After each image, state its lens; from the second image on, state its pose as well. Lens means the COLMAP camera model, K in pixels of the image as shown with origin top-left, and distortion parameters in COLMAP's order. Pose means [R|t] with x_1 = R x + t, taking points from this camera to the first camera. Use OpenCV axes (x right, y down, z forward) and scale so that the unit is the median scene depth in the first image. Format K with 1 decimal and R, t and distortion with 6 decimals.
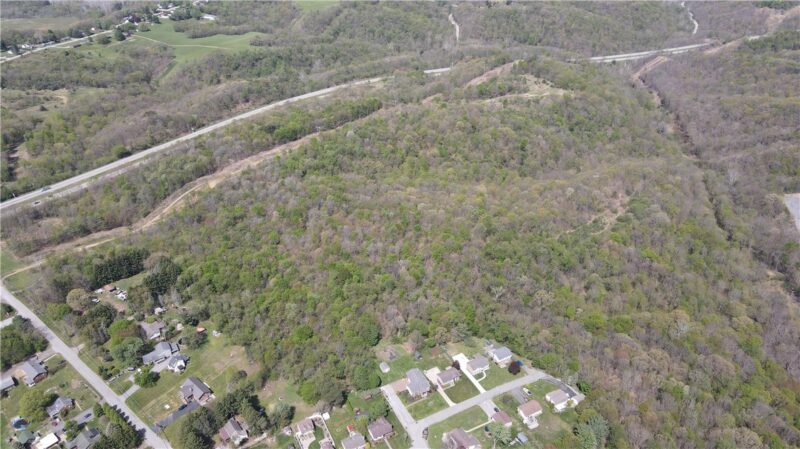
lens RADIAL K [[585.5, 0, 400.0], [0, 585.5, 224.5], [0, 0, 1]] dist [0.002120, 0.011634]
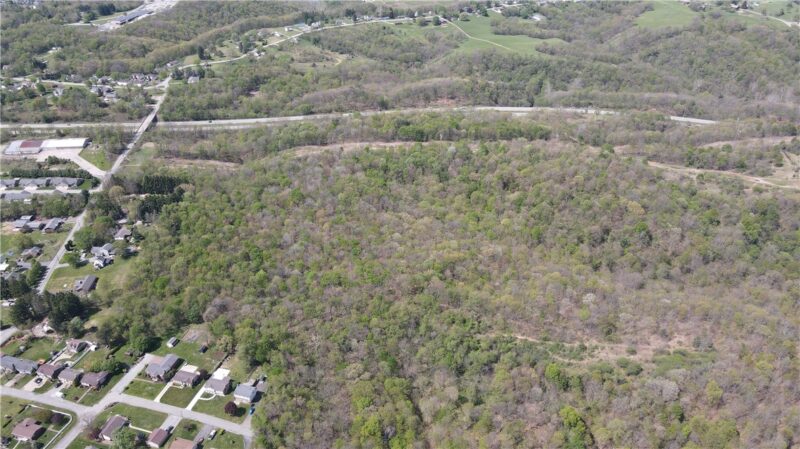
lens RADIAL K [[585.5, 0, 400.0], [0, 585.5, 224.5], [0, 0, 1]] dist [0.002120, 0.011634]
pose [[0.713835, 0.359932, -0.600740, 0.455424], [-0.361501, 0.924076, 0.124101, -0.127466], [0.599797, 0.128580, 0.789754, 0.215231]]
